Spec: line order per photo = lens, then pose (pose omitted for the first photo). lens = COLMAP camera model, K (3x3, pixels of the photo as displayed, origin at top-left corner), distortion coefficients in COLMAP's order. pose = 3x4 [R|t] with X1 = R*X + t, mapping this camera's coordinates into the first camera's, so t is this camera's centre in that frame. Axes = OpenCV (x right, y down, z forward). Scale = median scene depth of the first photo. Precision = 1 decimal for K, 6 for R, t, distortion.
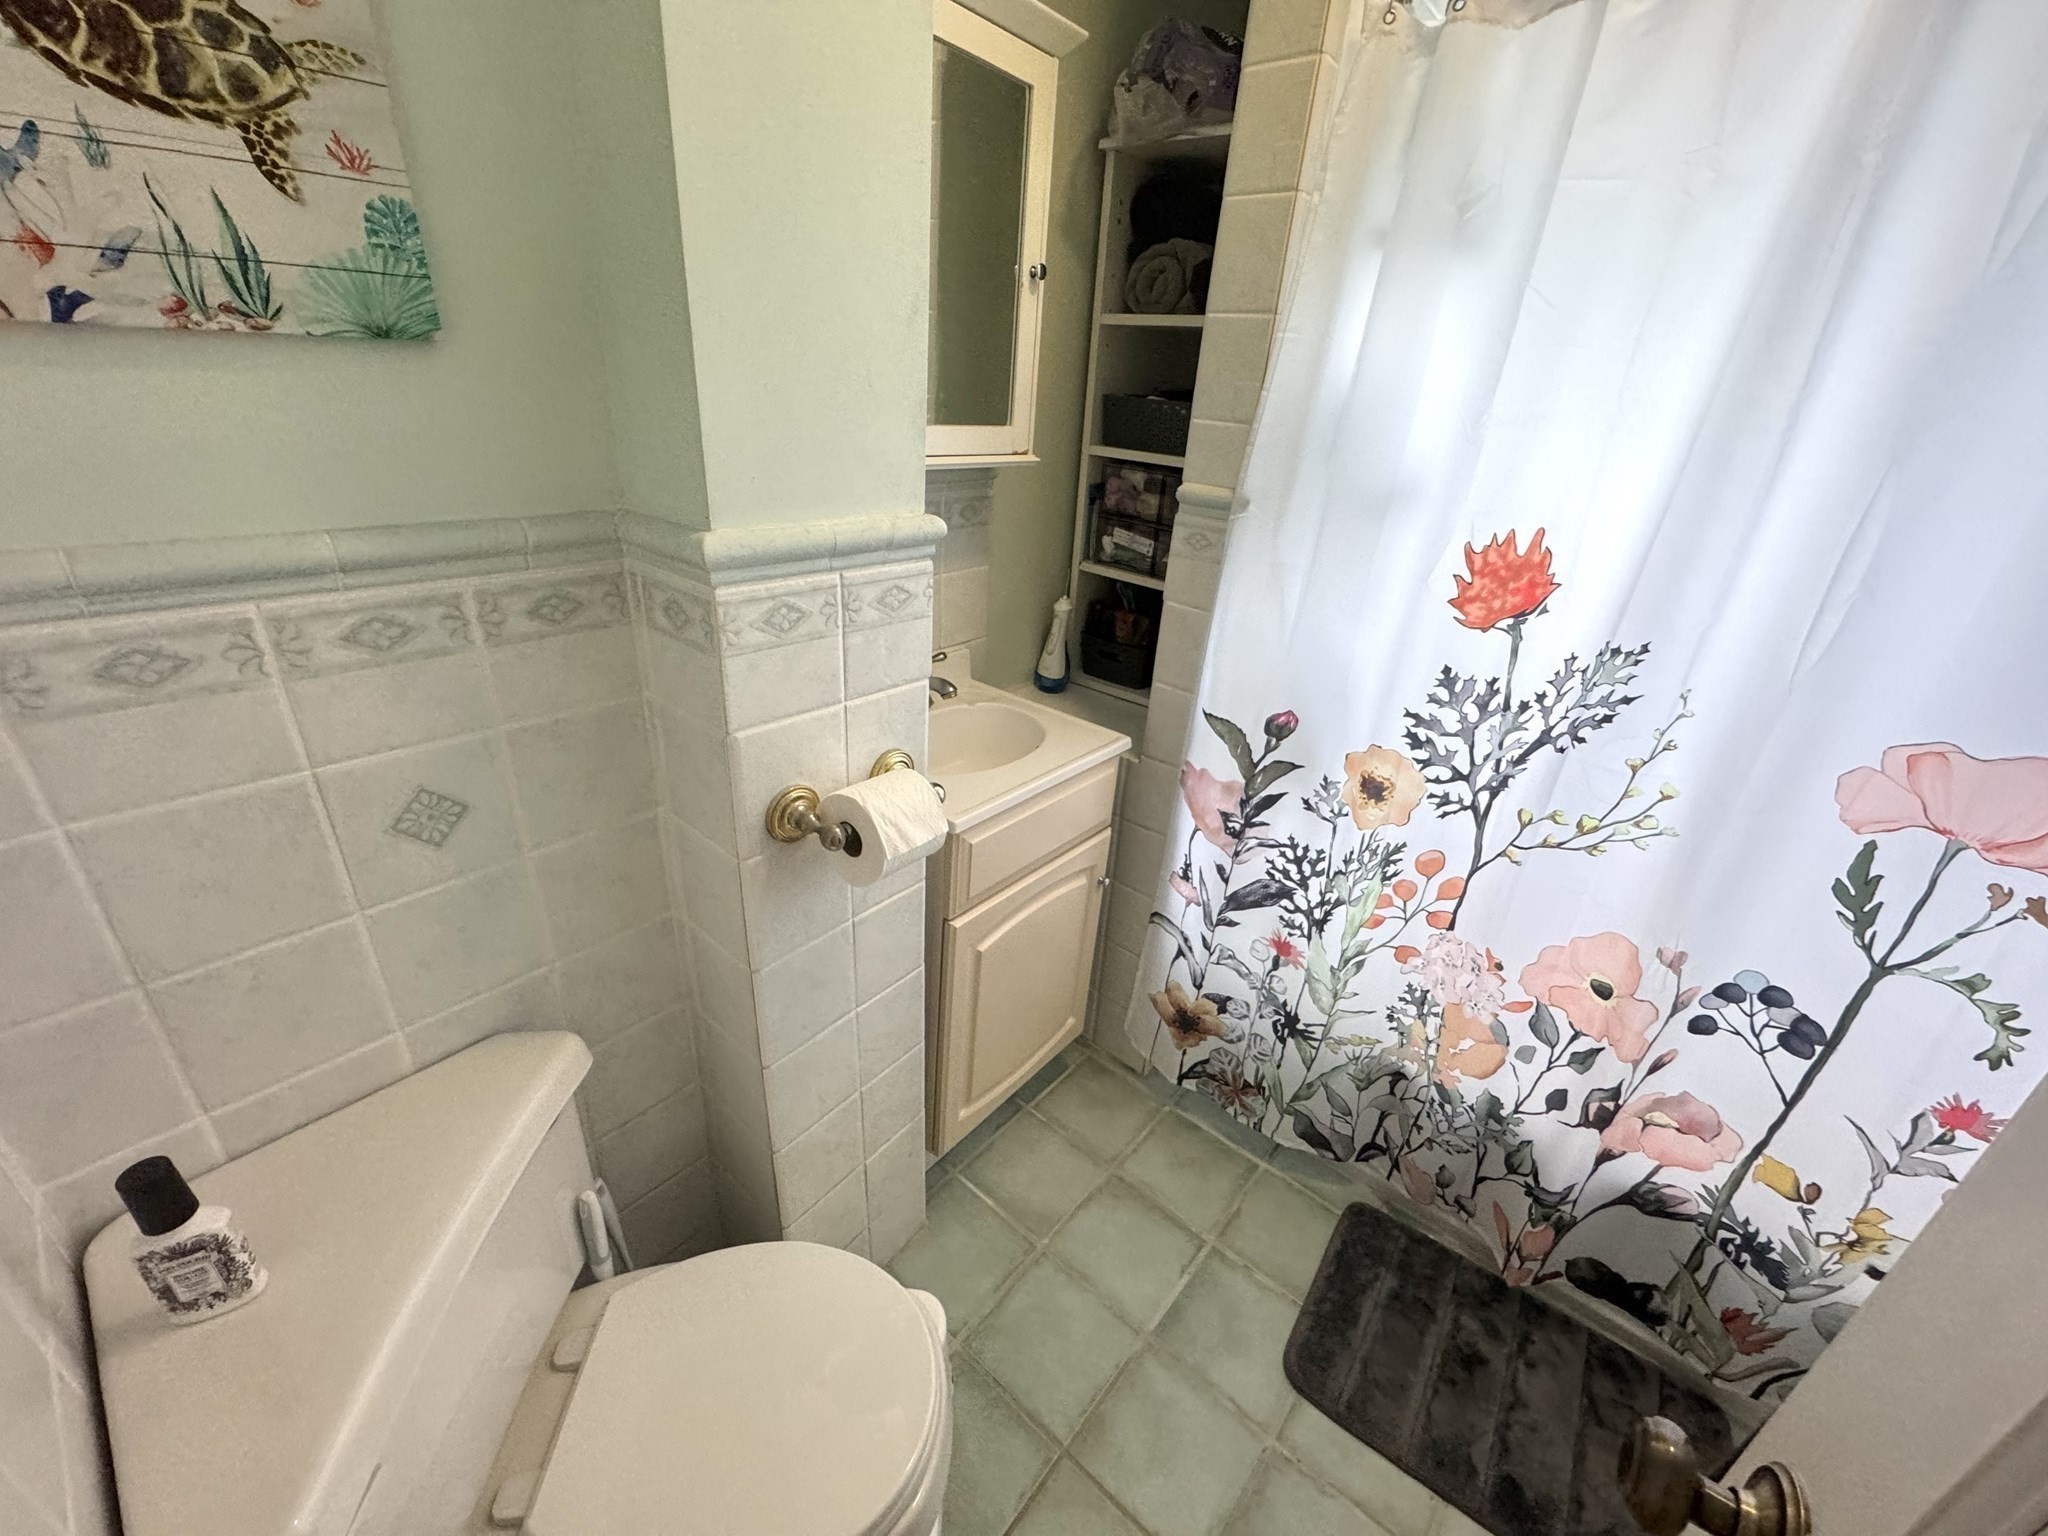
lens RADIAL K [[818.1, 0, 1023.1], [0, 818.1, 769.0], [0, 0, 1]] dist [0.002865, -0.000309]
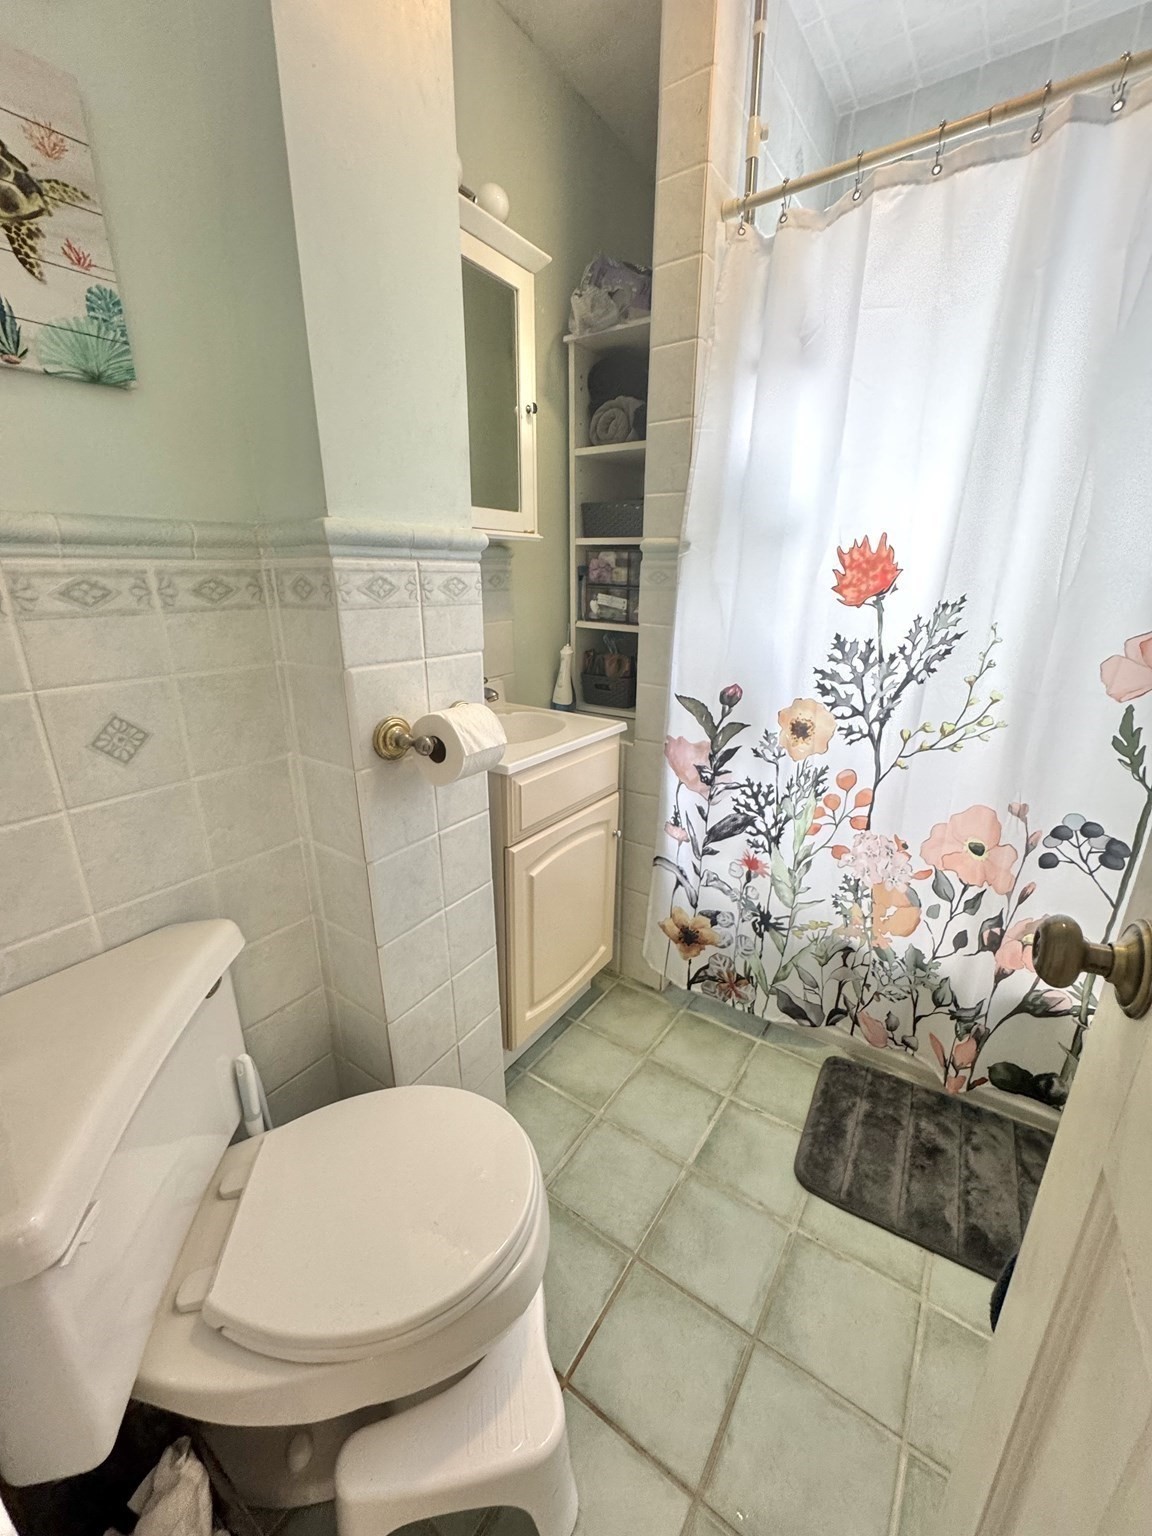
lens RADIAL K [[613.6, 0, 578.7], [0, 613.6, 764.0], [0, 0, 1]] dist [0.002865, -0.000309]
pose [[0.993512, -0.086536, 0.073792, -0.039992], [0.095253, 0.987672, -0.124218, 0.197890], [-0.062133, 0.130441, 0.989507, -0.021403]]
